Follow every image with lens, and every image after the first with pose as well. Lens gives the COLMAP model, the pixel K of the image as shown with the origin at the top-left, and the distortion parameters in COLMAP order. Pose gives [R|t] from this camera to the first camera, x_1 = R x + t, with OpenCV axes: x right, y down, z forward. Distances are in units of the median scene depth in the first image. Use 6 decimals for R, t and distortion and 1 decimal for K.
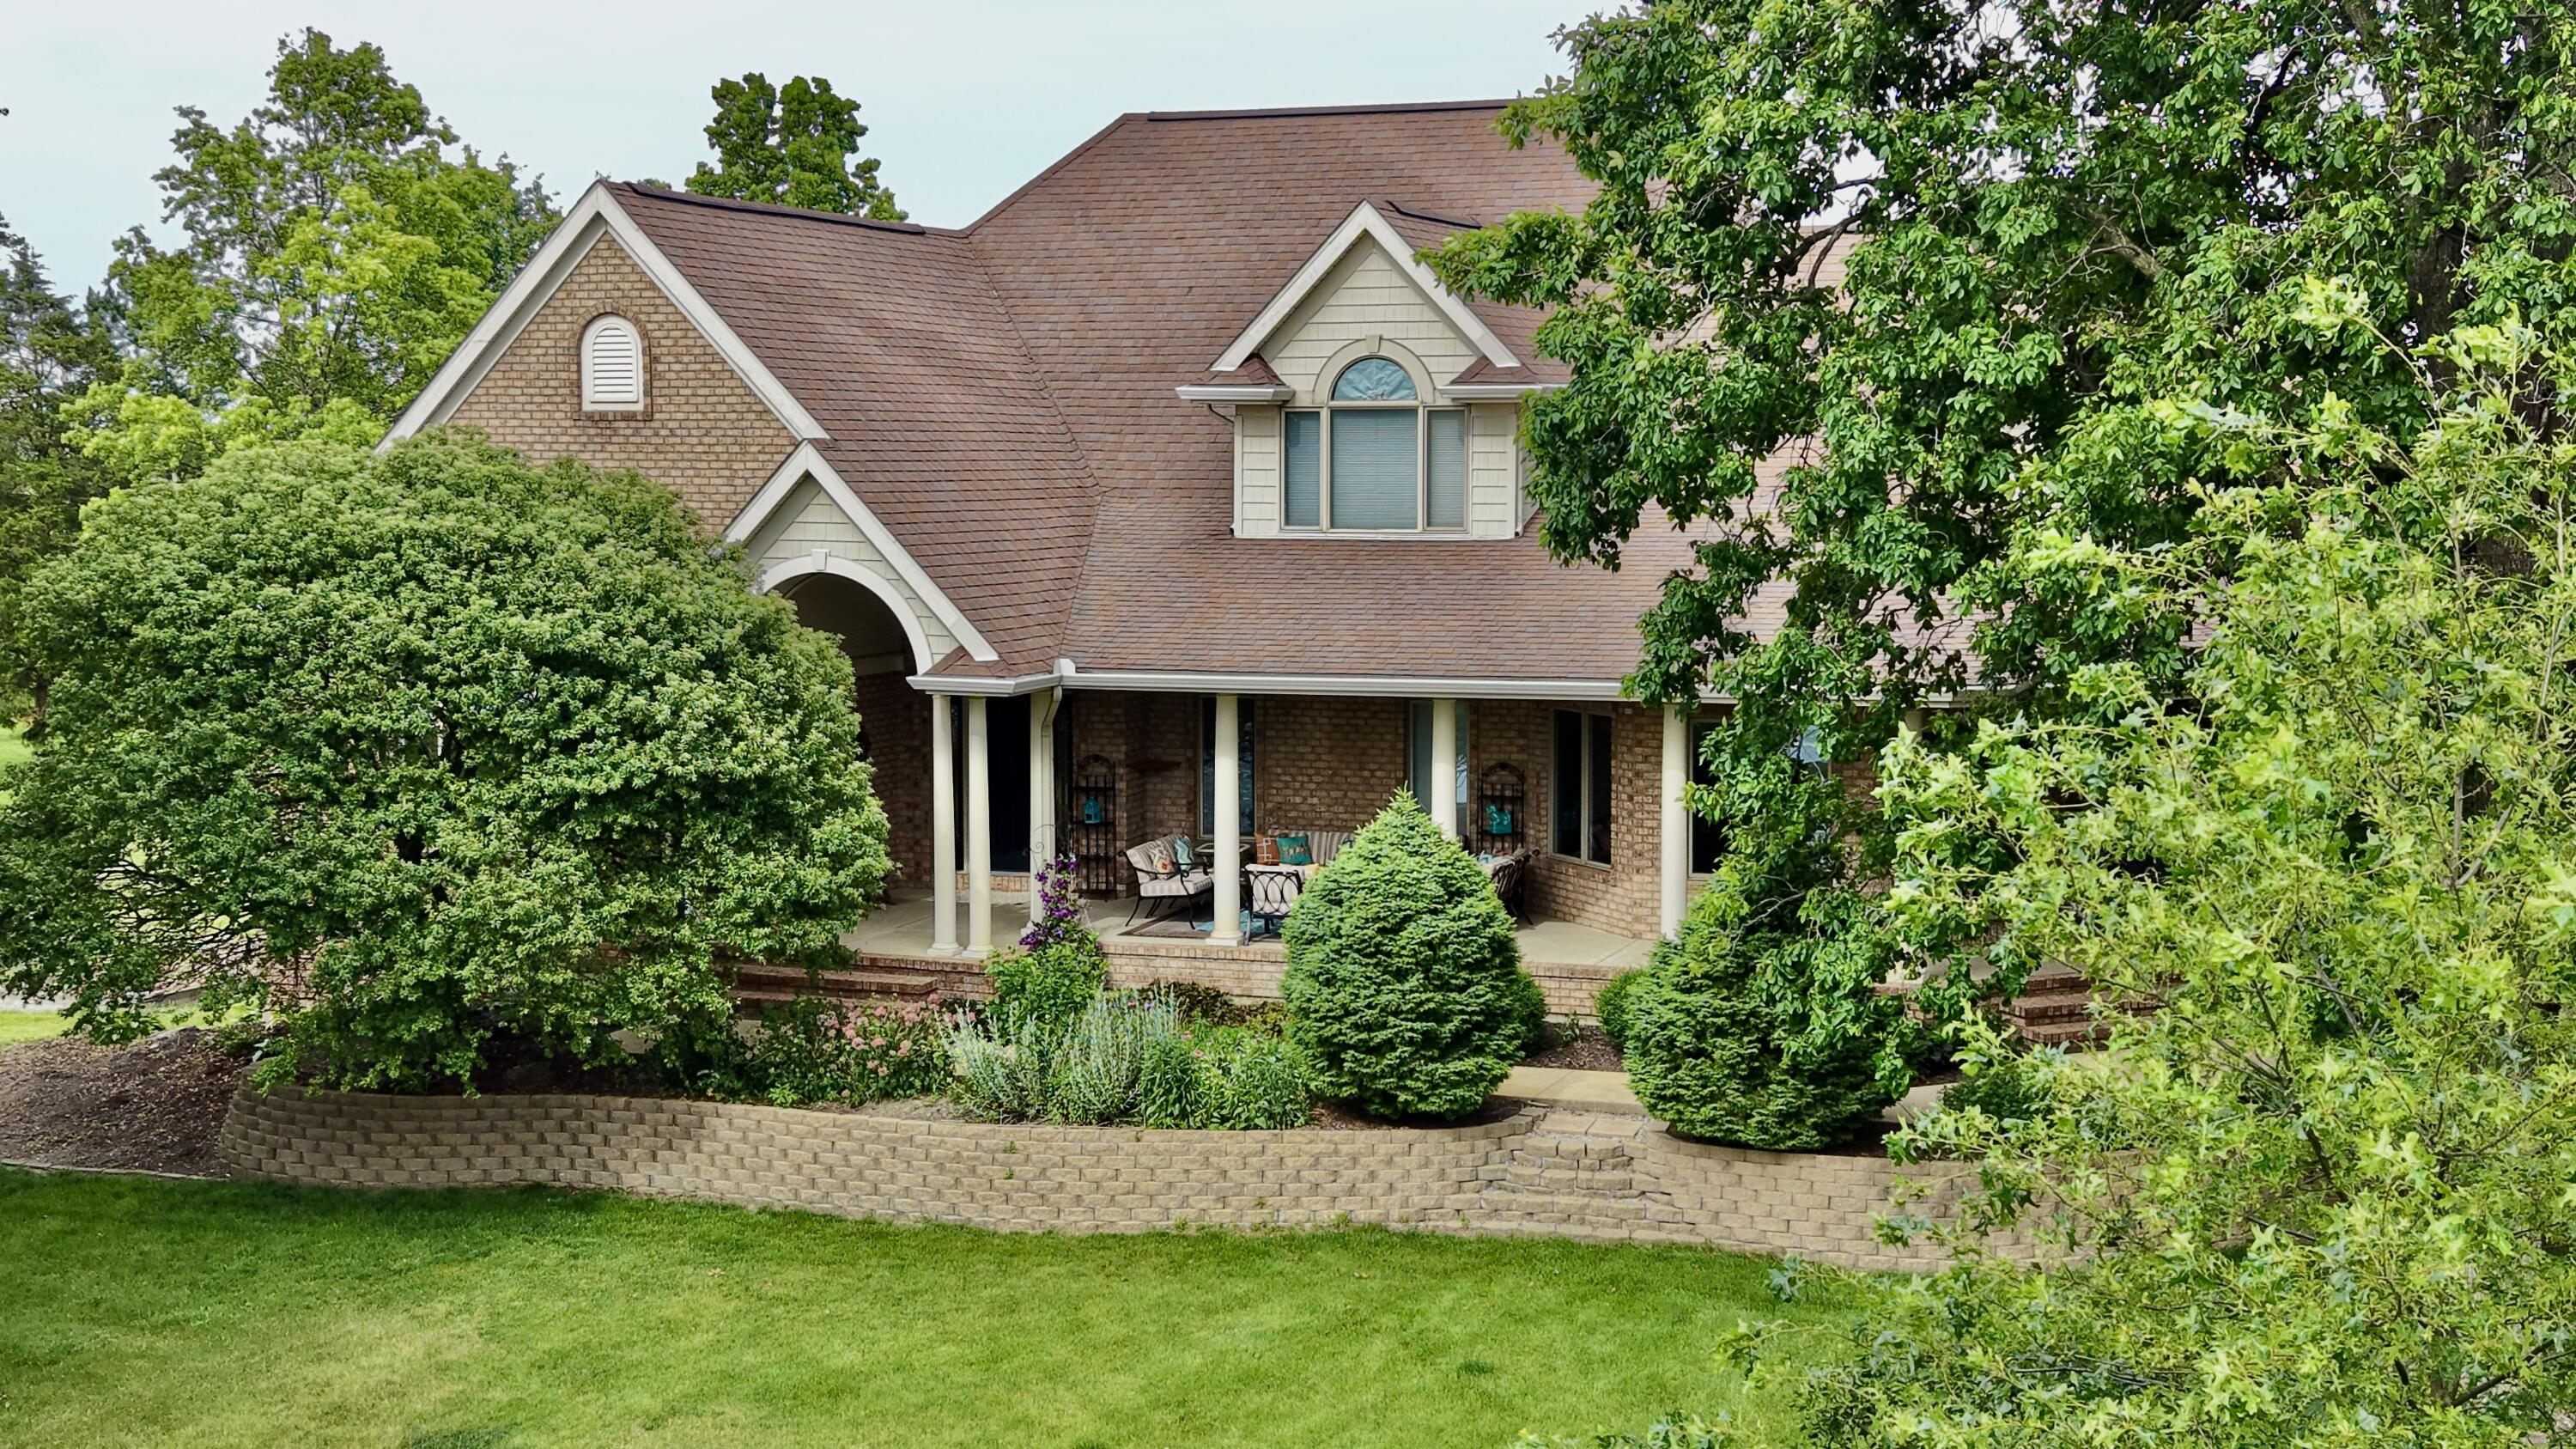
lens RADIAL K [[2143.3, 0, 1279.5], [0, 2143.3, 725.5], [0, 0, 1]] dist [0.049691, -0.004254]
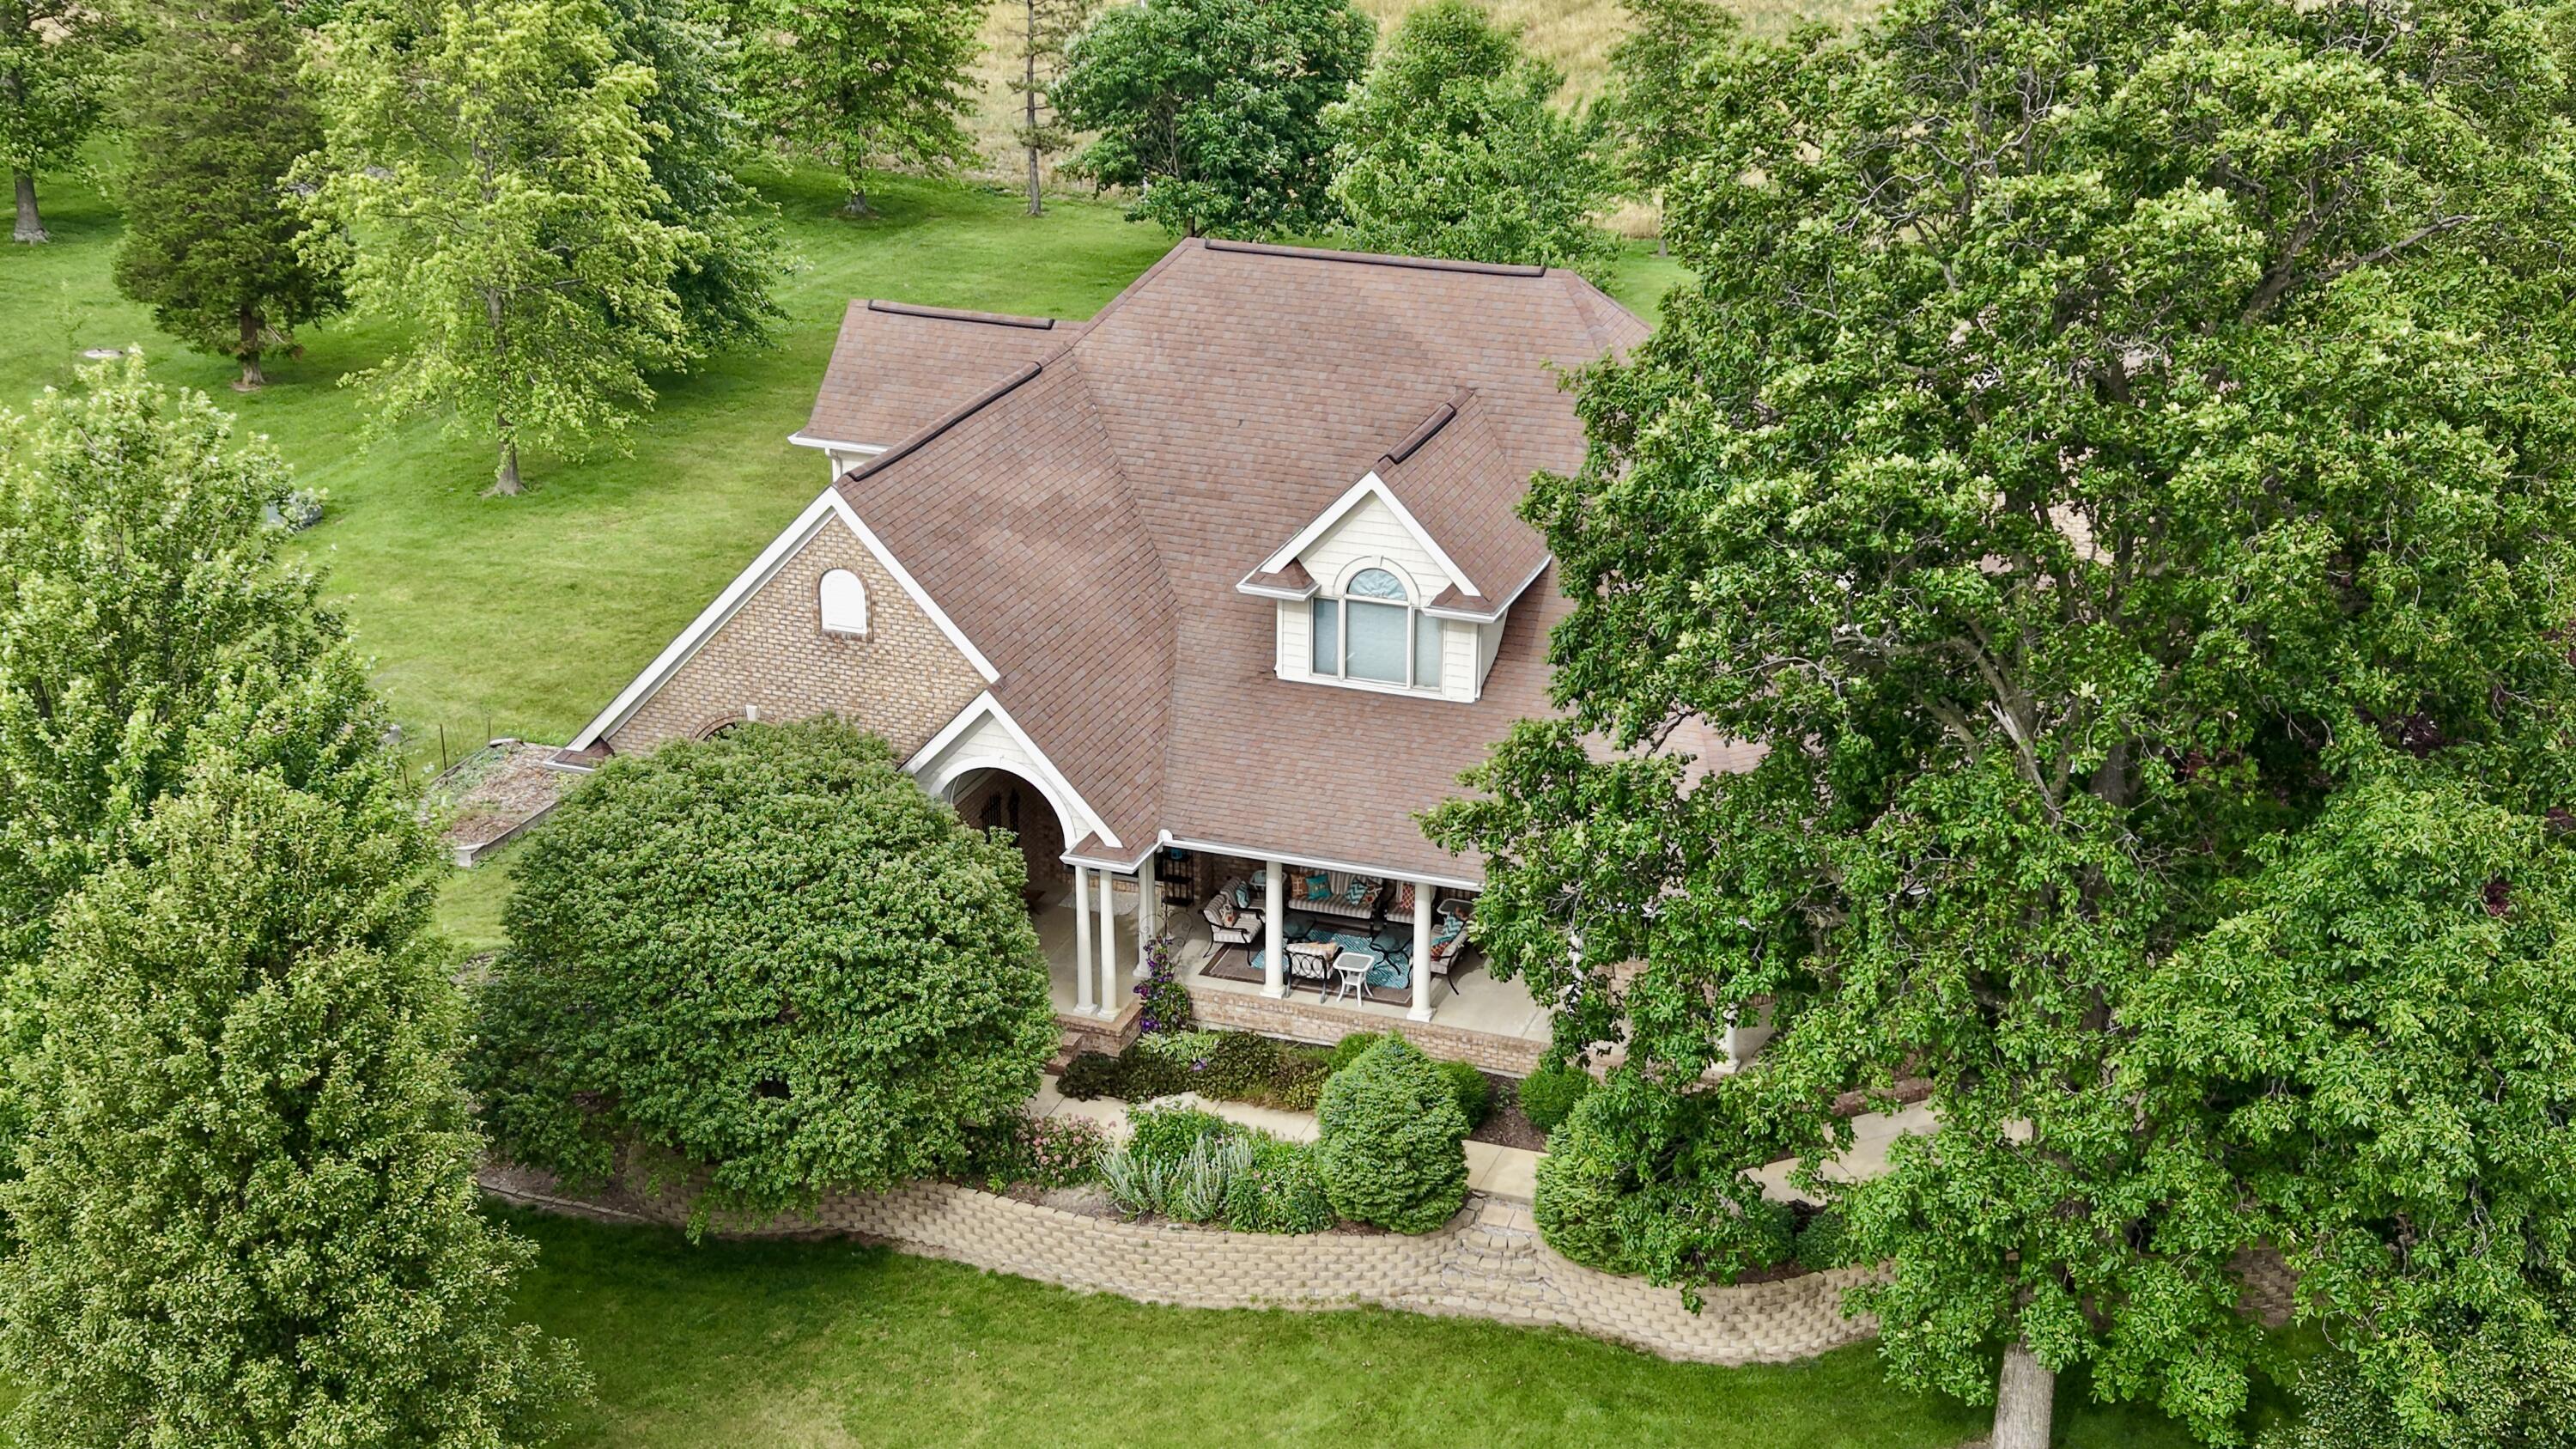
lens RADIAL K [[1717.1, 0, 1295.6], [0, 1717.1, 723.6], [0, 0, 1]] dist [0.024555, -0.028326]
pose [[0.999999, 0.001286, 0.001133, -0.012507], [-0.001444, 0.988351, 0.152187, -0.289243], [-0.000924, -0.152188, 0.988351, -0.152194]]
